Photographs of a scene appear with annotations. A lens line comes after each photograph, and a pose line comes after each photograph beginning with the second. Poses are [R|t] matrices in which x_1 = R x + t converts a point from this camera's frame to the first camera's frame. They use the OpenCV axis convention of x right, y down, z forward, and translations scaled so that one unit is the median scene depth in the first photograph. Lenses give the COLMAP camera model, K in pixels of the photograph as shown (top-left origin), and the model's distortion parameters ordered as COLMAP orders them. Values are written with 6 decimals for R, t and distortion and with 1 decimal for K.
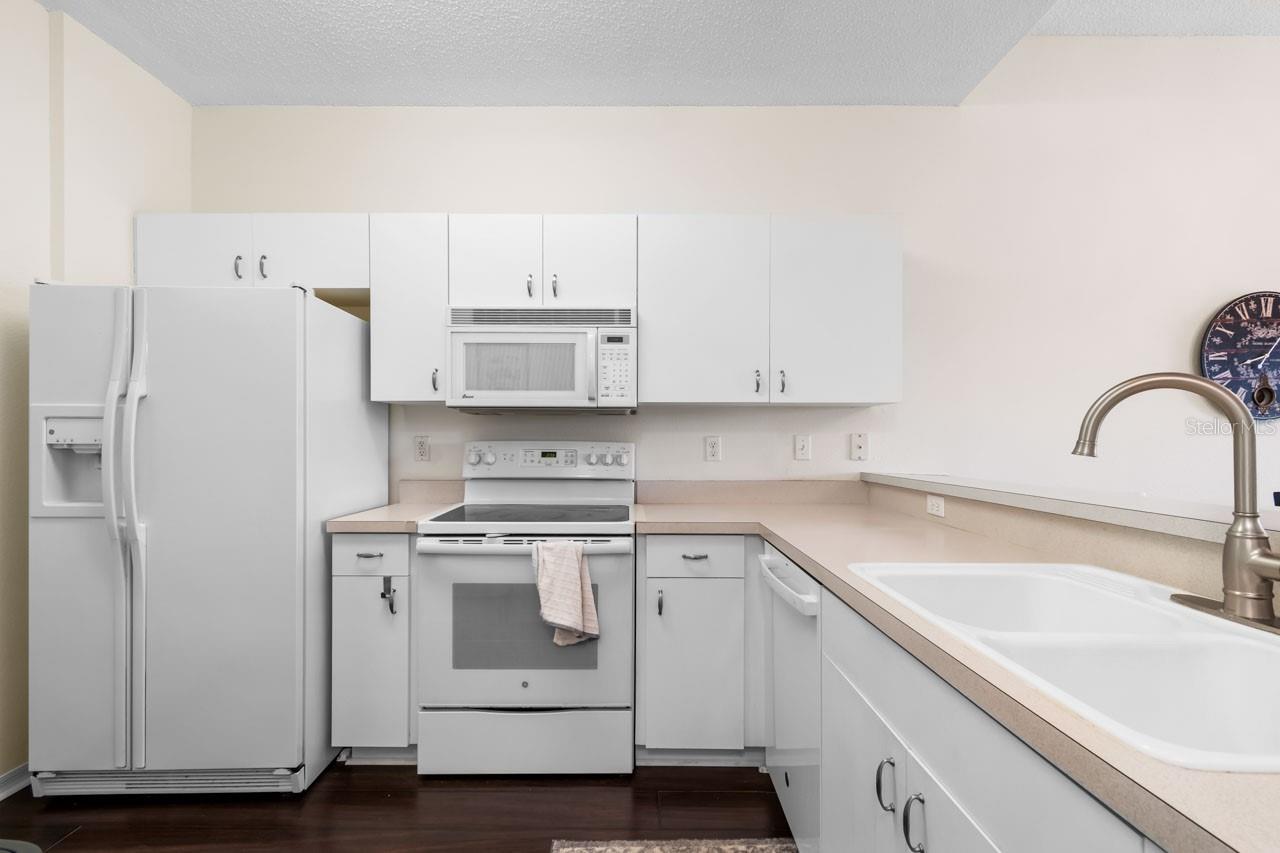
lens RADIAL K [[580.2, 0, 621.1], [0, 580.2, 449.3], [0, 0, 1]] dist [0.000592, -0.000896]
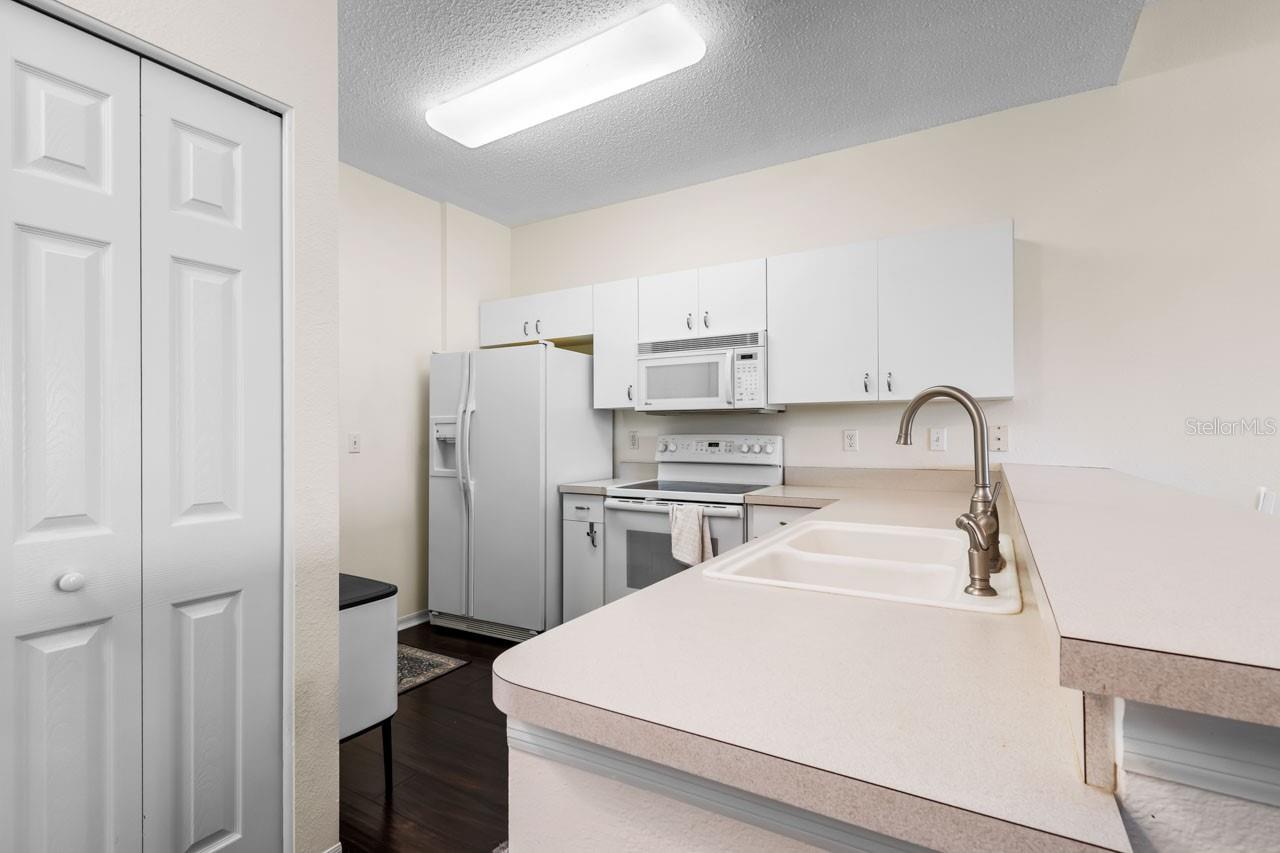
lens RADIAL K [[574.2, 0, 628.3], [0, 574.2, 438.1], [0, 0, 1]] dist [0.001299, -0.000390]
pose [[0.865298, -0.001909, -0.501255, 0.405937], [-0.001453, 0.999979, -0.006316, 0.002595], [0.501256, 0.006193, 0.865277, -0.253818]]
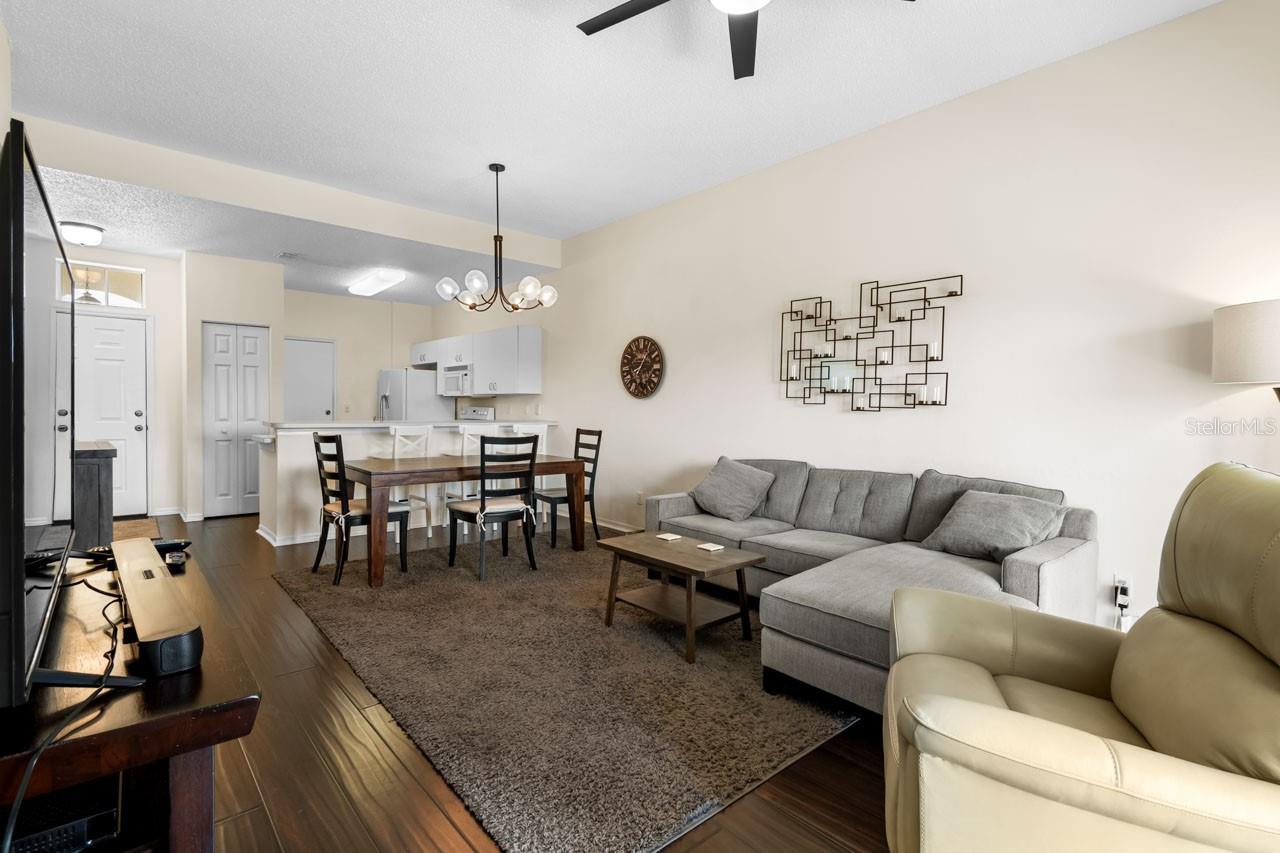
lens RADIAL K [[581.1, 0, 632.6], [0, 581.1, 425.6], [0, 0, 1]] dist [0.012048, -0.005985]
pose [[0.669778, 0.029512, -0.741974, 2.983361], [-0.020768, 0.999564, 0.021010, 0.004680], [0.742271, 0.001338, 0.670099, -0.465730]]
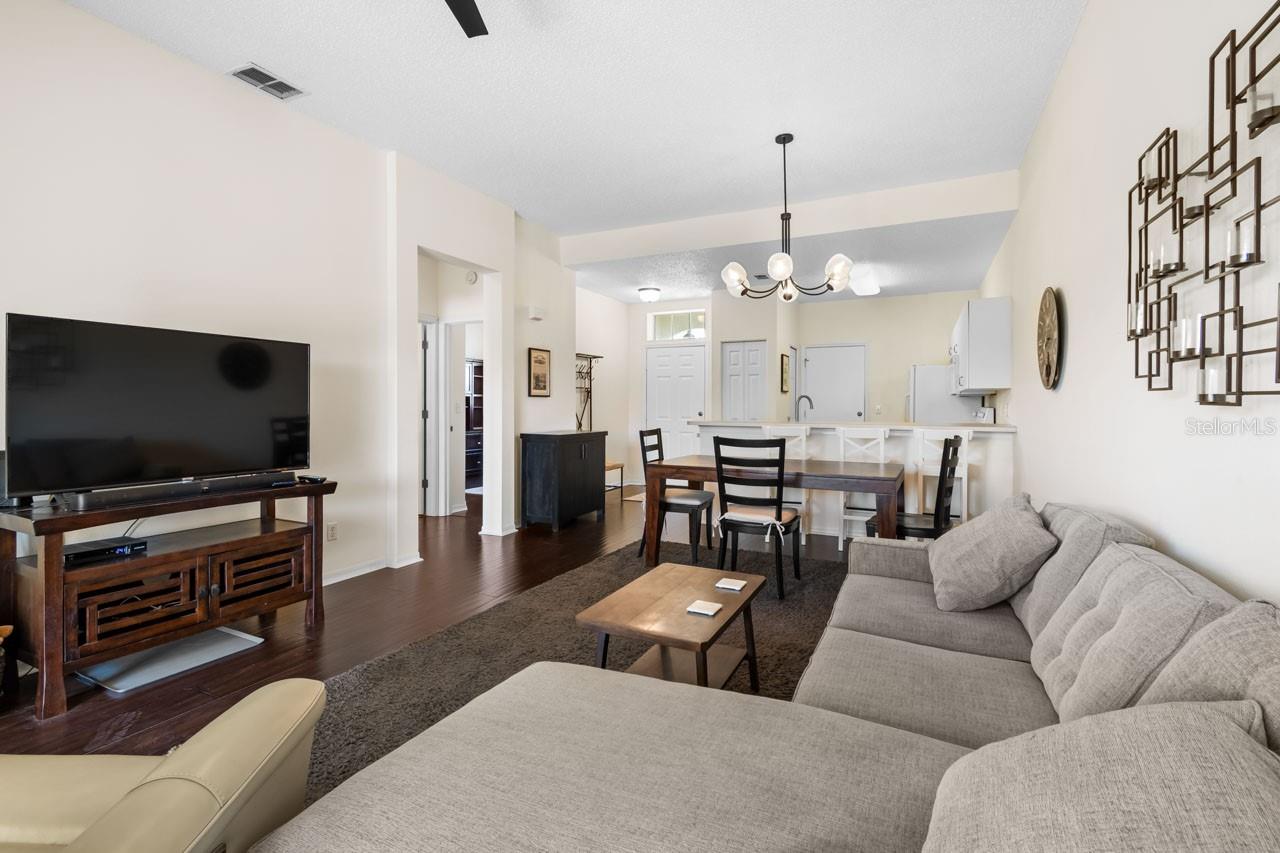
lens RADIAL K [[585.8, 0, 638.5], [0, 585.8, 404.0], [0, 0, 1]] dist [0.002357, -0.000030]
pose [[-0.423397, -0.006000, -0.905924, 2.989665], [-0.014922, 0.999889, 0.000352, -0.006418], [0.905821, 0.013667, -0.423439, 0.832779]]
